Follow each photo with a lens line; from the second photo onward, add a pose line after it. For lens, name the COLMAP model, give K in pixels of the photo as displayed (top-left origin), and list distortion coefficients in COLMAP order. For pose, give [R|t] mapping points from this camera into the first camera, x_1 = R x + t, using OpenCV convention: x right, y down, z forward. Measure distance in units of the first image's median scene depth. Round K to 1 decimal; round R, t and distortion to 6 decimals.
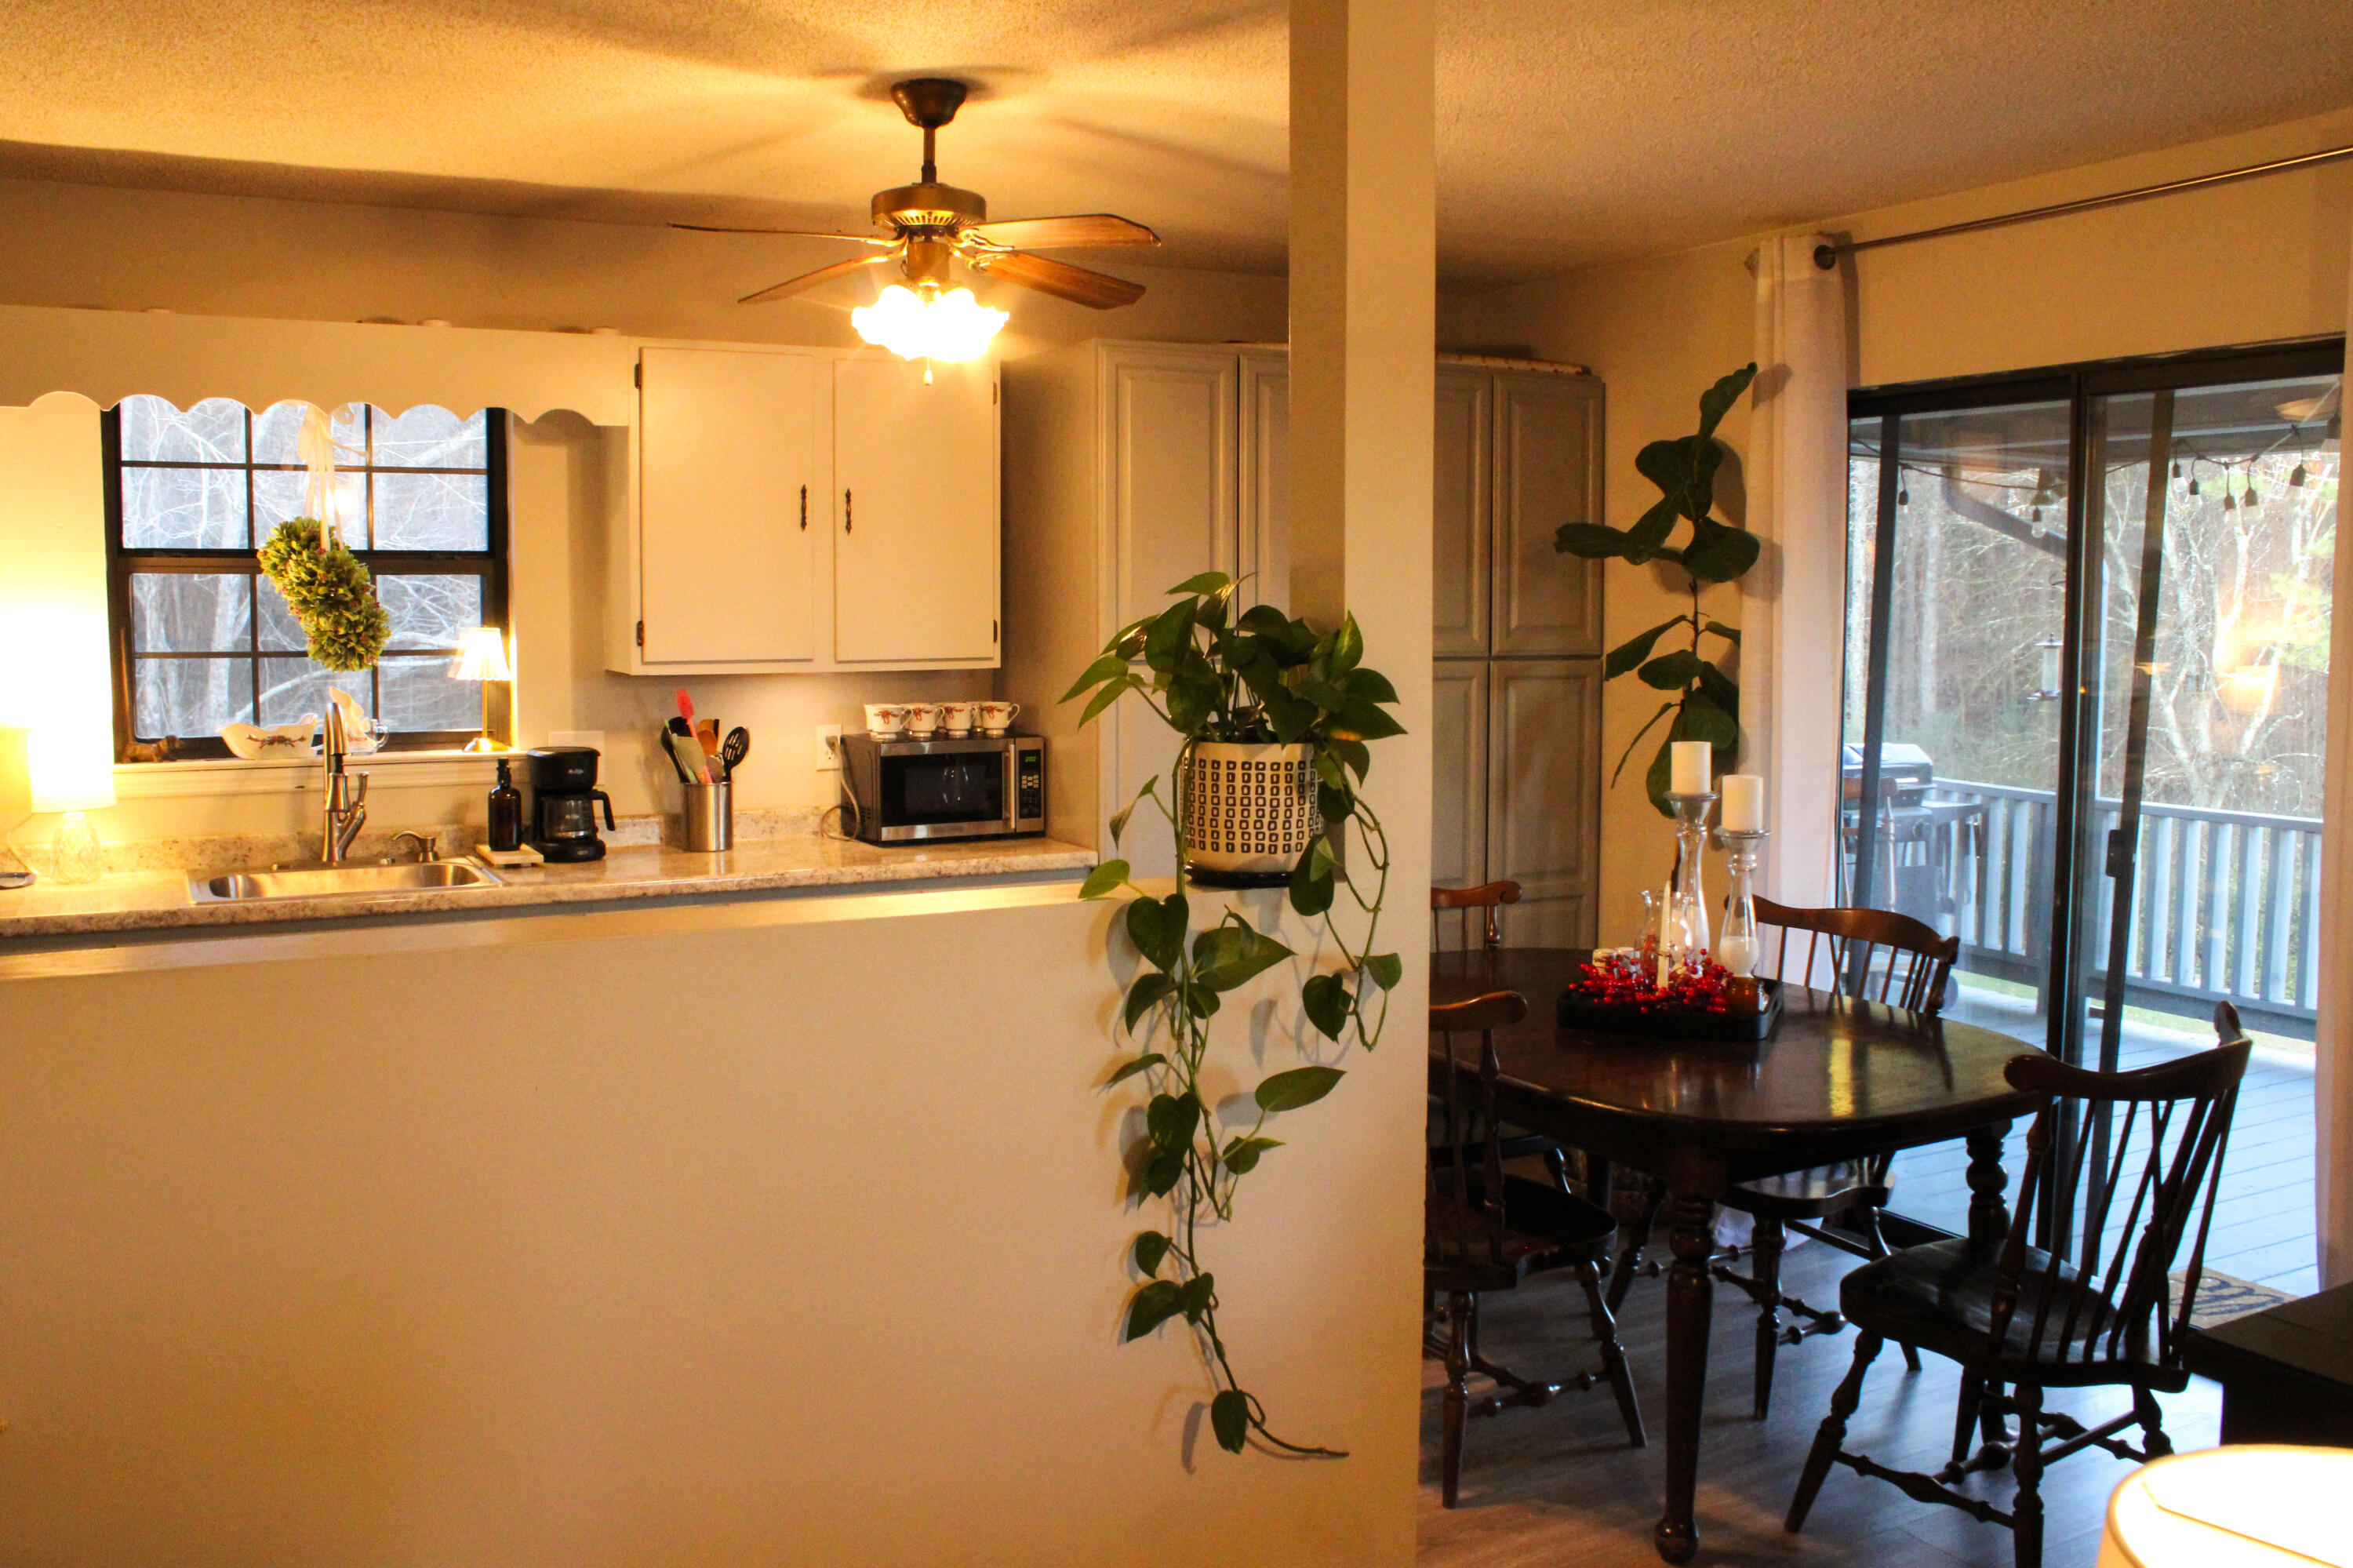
lens RADIAL K [[2030.6, 0, 1174.5], [0, 2030.6, 770.9], [0, 0, 1]] dist [-0.170092, 0.144914]
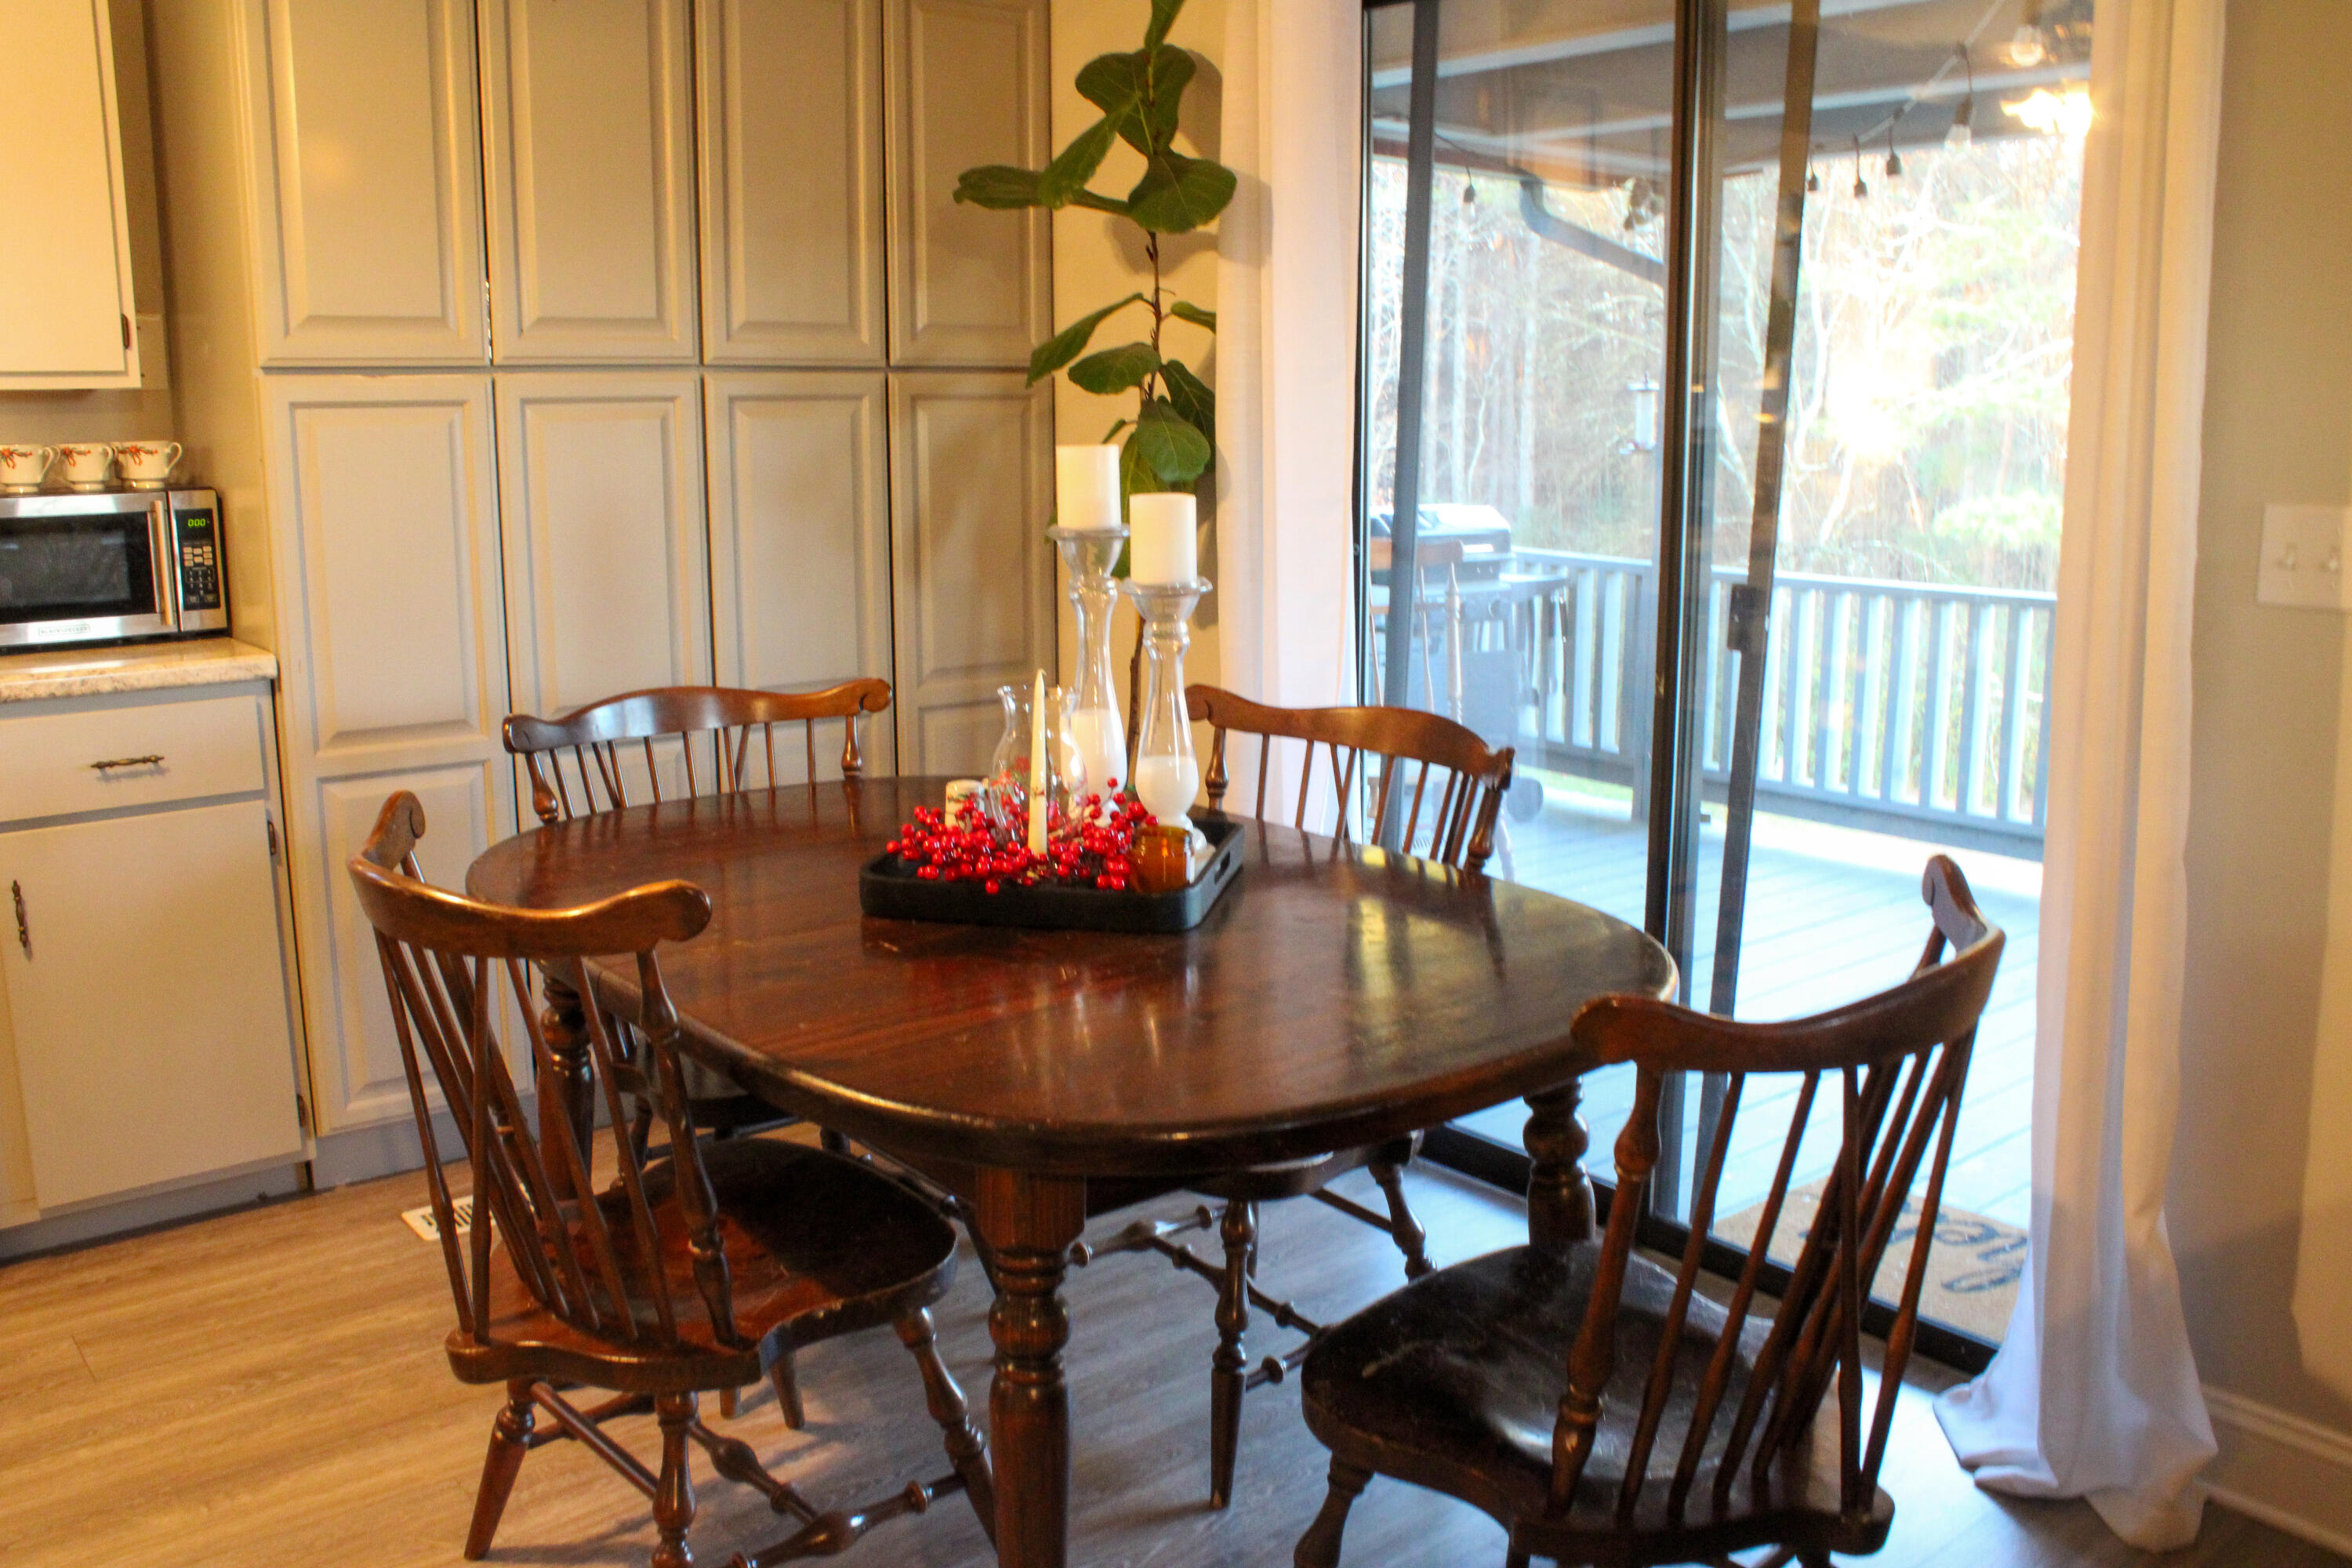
lens RADIAL K [[2029.6, 0, 1159.6], [0, 2029.6, 796.7], [0, 0, 1]] dist [-0.170092, 0.144914]
pose [[0.983135, -0.038933, 0.178690, 0.131527], [0.019203, 0.993652, 0.110843, 0.019800], [-0.181871, -0.105542, 0.977642, 0.302257]]
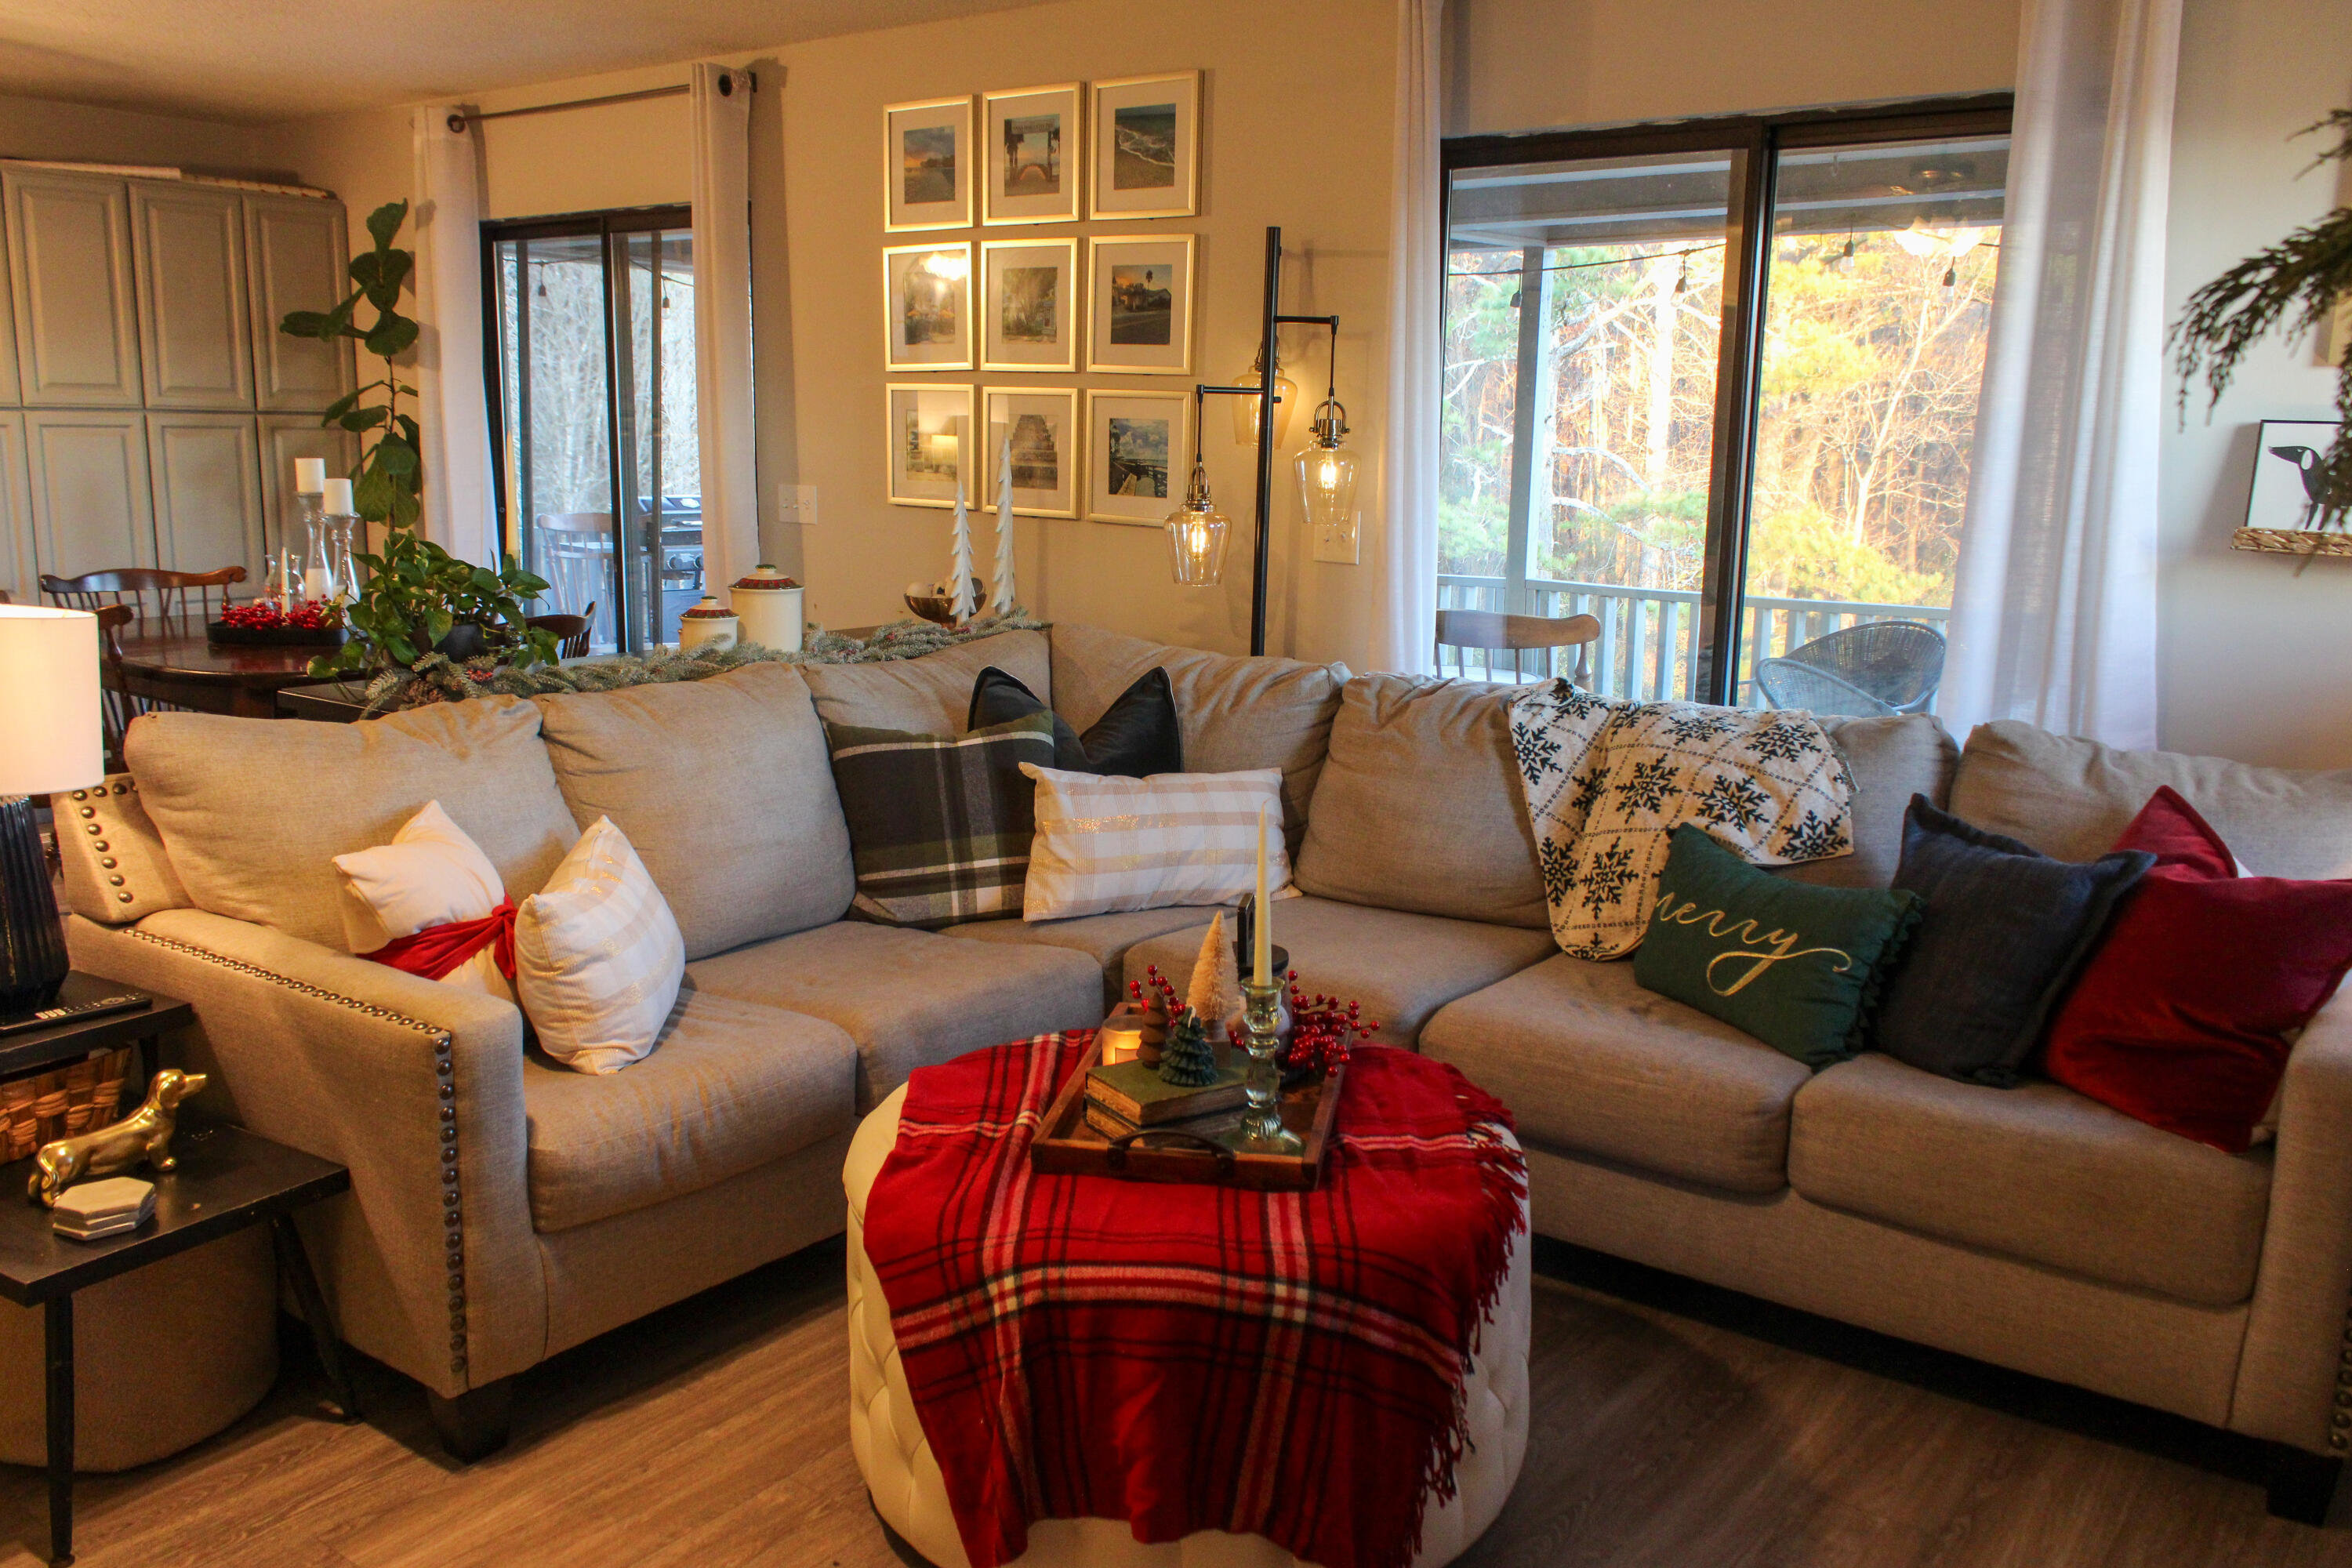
lens RADIAL K [[1924.8, 0, 1169.3], [0, 1924.8, 786.6], [0, 0, 1]] dist [0.017643, -0.022055]
pose [[0.915394, -0.062091, 0.397742, 0.207653], [0.017530, 0.993244, 0.114709, 0.061869], [-0.402177, -0.098032, 0.910298, -0.499058]]
